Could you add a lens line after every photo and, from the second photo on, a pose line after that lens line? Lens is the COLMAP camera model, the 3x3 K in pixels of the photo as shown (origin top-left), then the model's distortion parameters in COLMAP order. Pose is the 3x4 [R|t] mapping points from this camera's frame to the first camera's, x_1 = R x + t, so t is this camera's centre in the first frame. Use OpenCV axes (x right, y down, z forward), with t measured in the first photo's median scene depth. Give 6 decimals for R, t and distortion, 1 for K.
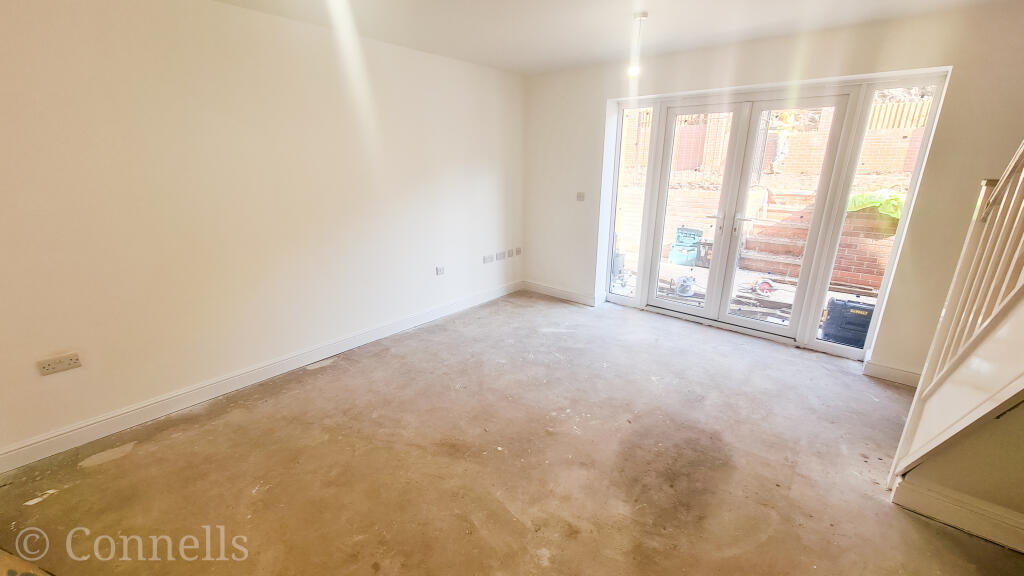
lens RADIAL K [[425.4, 0, 517.4], [0, 425.4, 291.1], [0, 0, 1]] dist [0.001392, 0.000105]
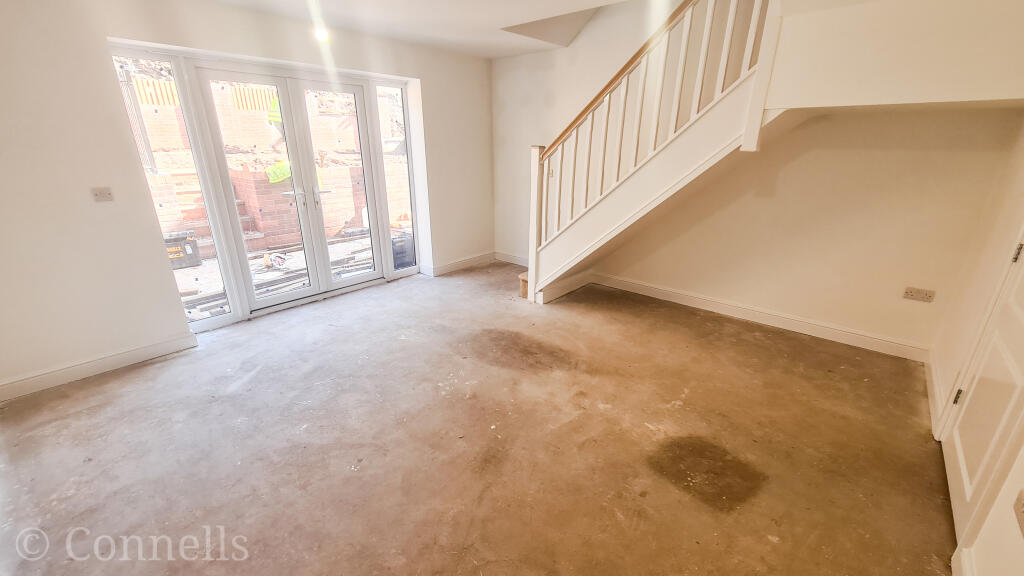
lens RADIAL K [[425.4, 0, 517.4], [0, 425.4, 291.1], [0, 0, 1]] dist [0.001392, 0.000105]
pose [[-0.007939, -0.337162, 0.941413, -0.636049], [0.293136, 0.899299, 0.324551, -0.163818], [-0.956038, 0.278539, 0.091695, 0.554323]]
